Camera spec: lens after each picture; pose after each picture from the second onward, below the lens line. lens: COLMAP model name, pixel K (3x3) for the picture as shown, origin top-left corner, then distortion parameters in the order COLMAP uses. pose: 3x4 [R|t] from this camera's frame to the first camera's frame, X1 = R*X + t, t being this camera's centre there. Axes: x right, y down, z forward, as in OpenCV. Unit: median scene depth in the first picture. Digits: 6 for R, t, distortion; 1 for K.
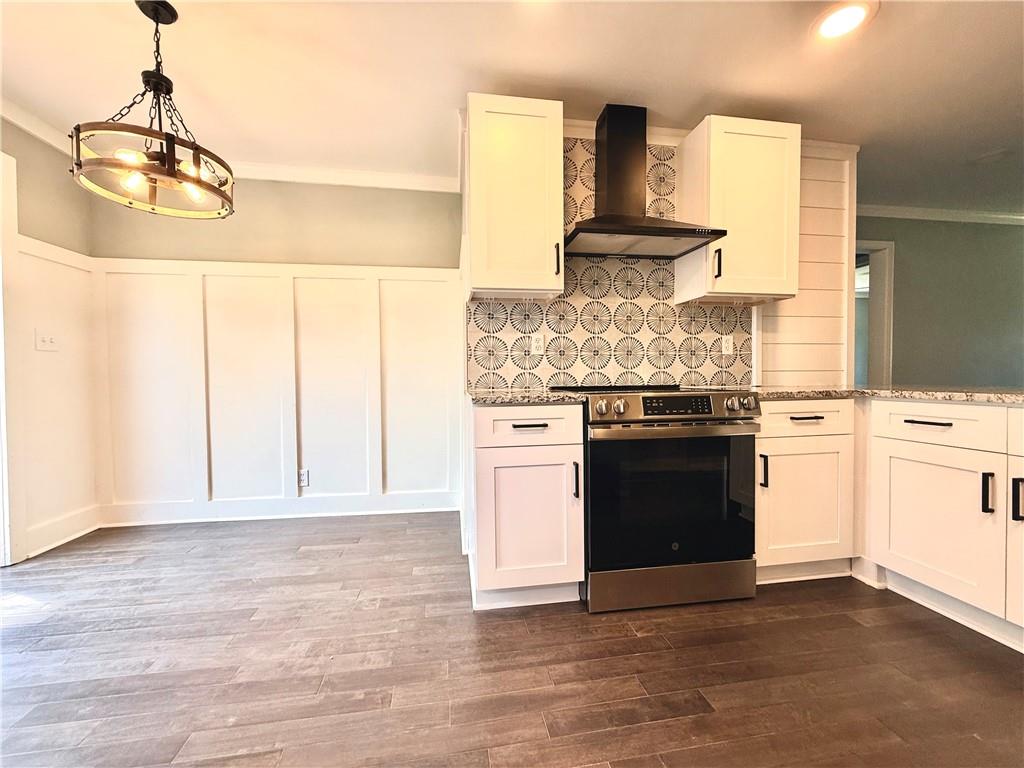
lens RADIAL K [[408.9, 0, 510.8], [0, 408.9, 384.3], [0, 0, 1]] dist [0.000021, 0.000538]
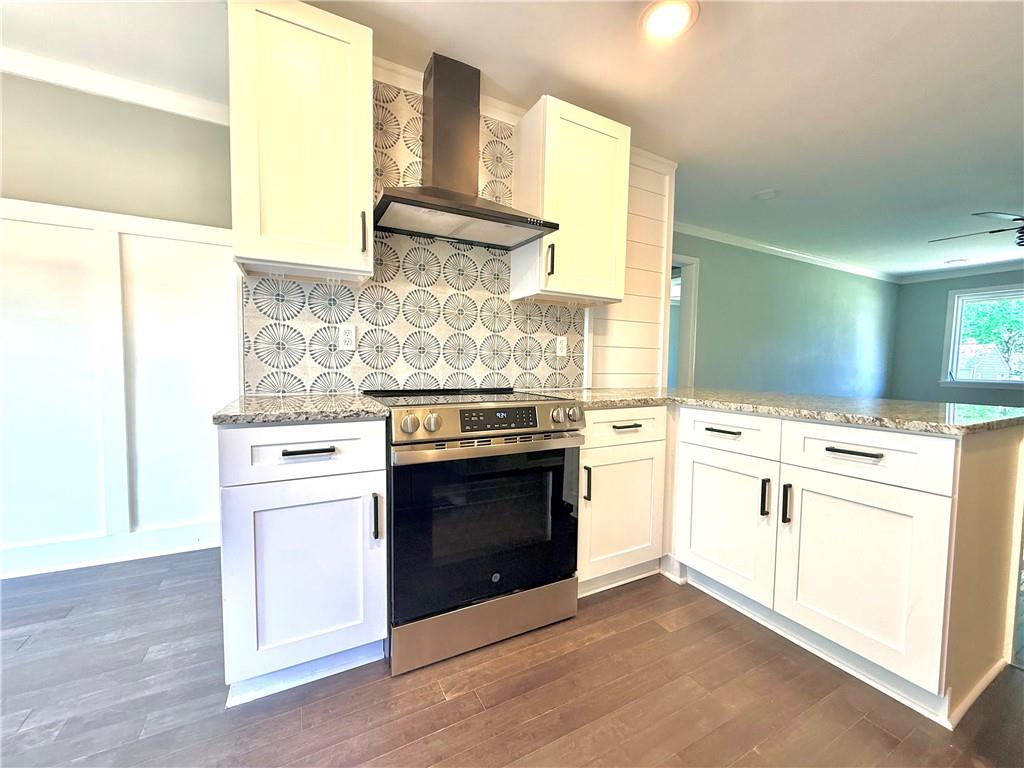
lens RADIAL K [[408.9, 0, 511.5], [0, 408.9, 384.3], [0, 0, 1]] dist [0.000021, 0.000538]
pose [[0.944032, 0.006515, 0.329791, 0.110778], [-0.017110, 0.999426, 0.029234, -0.035974], [-0.329411, -0.033241, 0.943601, 0.135426]]
